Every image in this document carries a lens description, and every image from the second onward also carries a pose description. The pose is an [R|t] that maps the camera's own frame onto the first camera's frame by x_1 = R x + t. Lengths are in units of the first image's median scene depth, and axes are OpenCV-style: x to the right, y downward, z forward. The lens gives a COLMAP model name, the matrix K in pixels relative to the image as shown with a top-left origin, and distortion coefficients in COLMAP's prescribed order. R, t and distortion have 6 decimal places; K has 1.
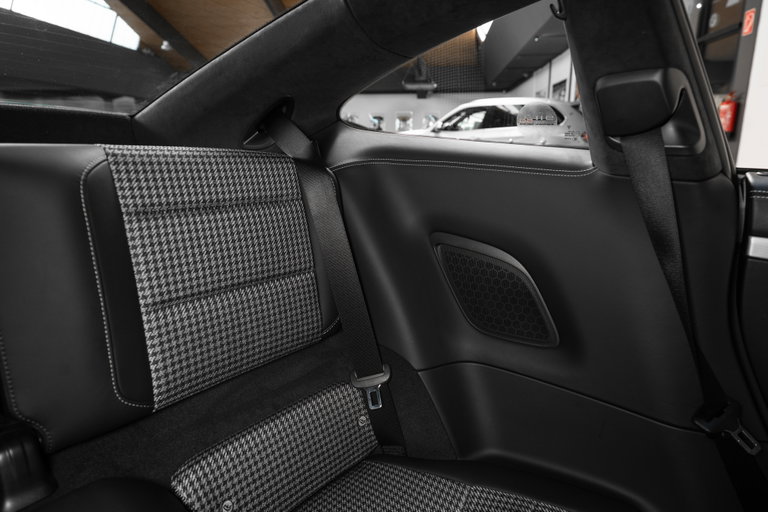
lens RADIAL K [[515.9, 0, 384.0], [0, 515.9, 256.0], [0, 0, 1]] dist [0.024333, -0.001341]
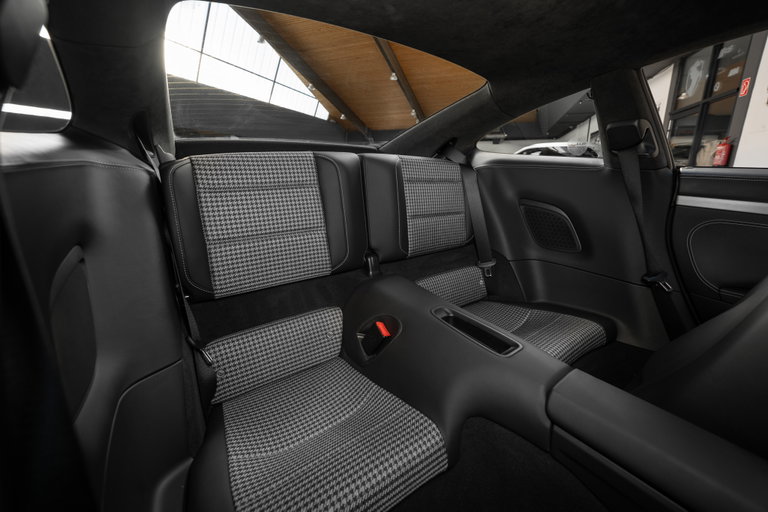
lens RADIAL K [[318.0, 0, 383.2], [0, 318.0, 257.8], [0, 0, 1]] dist [-0.032140, 0.004752]
pose [[0.967579, 0.064388, -0.244222, -0.126210], [-0.053062, 0.997201, 0.052680, 0.165139], [0.246930, -0.038013, 0.968287, -0.436968]]
